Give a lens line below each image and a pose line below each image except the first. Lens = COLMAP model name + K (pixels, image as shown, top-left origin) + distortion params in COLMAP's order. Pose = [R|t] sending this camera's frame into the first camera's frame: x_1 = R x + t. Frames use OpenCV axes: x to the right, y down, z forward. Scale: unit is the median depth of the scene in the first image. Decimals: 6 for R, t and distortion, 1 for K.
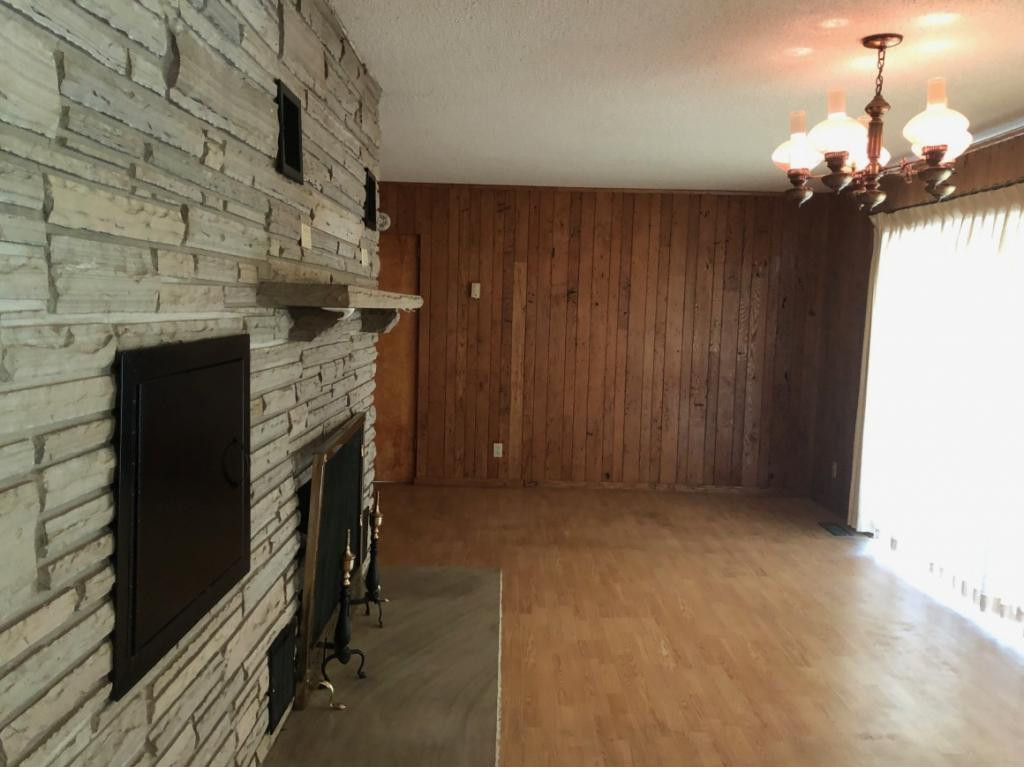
lens RADIAL K [[838.7, 0, 512.0], [0, 838.7, 384.0], [0, 0, 1]] dist [-0.004787, 0.000994]
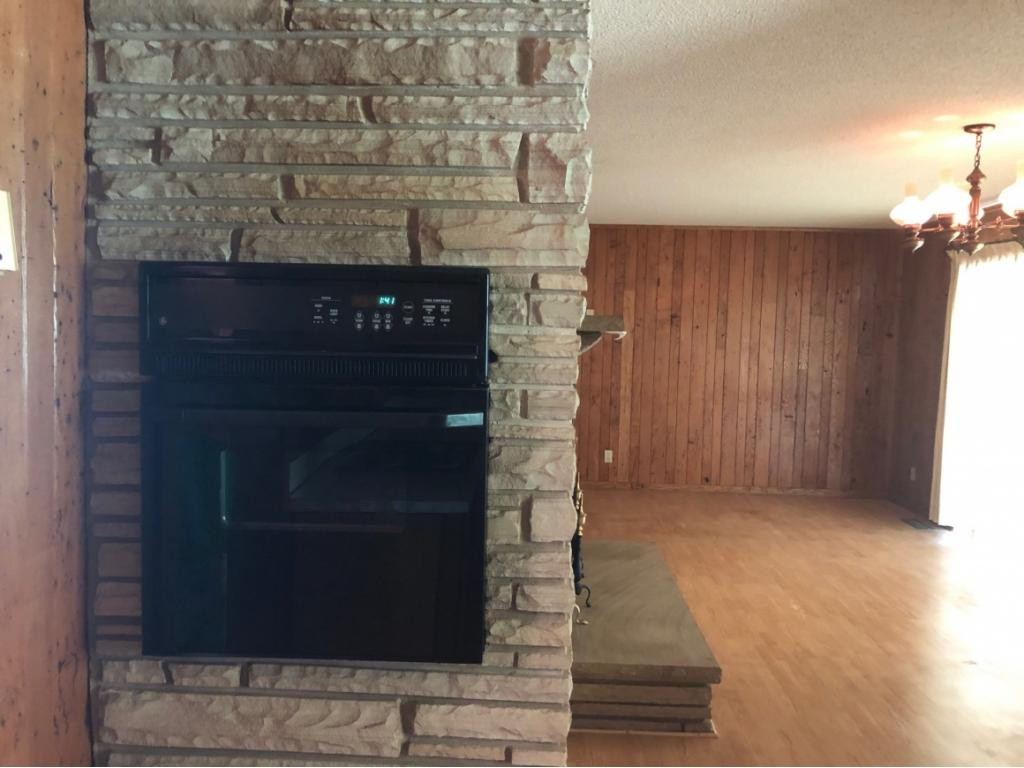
lens RADIAL K [[797.2, 0, 512.0], [0, 797.2, 384.0], [0, 0, 1]] dist [-0.111064, 0.121886]
pose [[0.996561, 0.001006, -0.082861, -0.060660], [-0.003026, 0.999701, -0.024259, 0.007936], [0.082812, 0.024427, 0.996266, -0.086088]]
